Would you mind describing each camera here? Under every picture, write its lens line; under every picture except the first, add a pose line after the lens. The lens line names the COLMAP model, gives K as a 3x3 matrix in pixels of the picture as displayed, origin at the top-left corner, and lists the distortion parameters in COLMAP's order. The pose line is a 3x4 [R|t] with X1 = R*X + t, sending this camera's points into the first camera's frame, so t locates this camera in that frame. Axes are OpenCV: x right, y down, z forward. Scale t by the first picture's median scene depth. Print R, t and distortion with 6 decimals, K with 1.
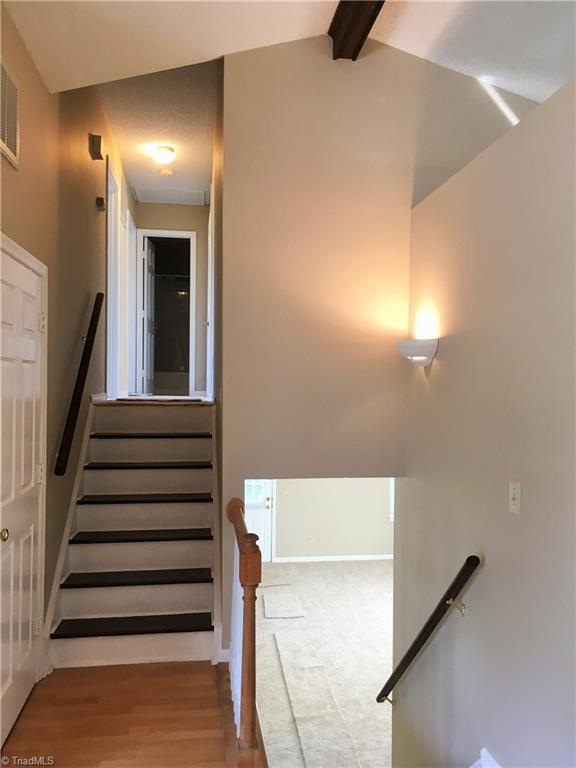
lens RADIAL K [[653.3, 0, 287.2], [0, 653.3, 384.2], [0, 0, 1]] dist [0.056479, -0.067442]
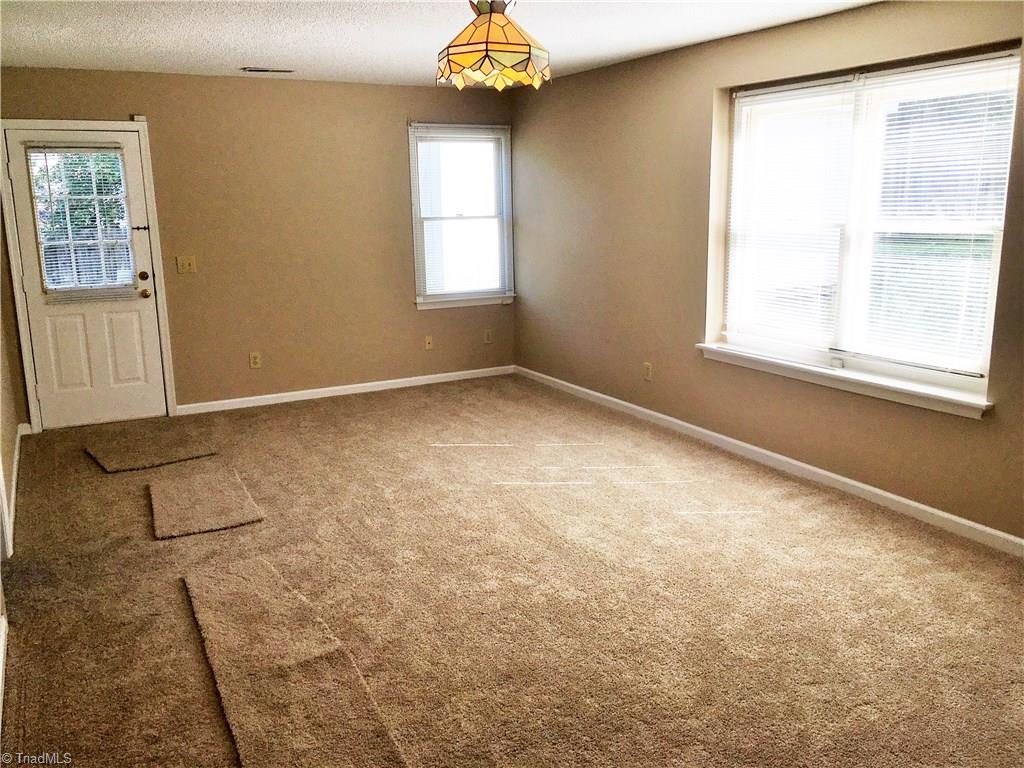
lens RADIAL K [[871.1, 0, 511.7], [0, 871.1, 382.4], [0, 0, 1]] dist [0.056479, -0.067442]
pose [[0.938816, -0.098422, 0.330057, 0.000874], [0.027767, 0.976810, 0.212301, 0.180725], [-0.343298, -0.190146, 0.919777, 0.524503]]
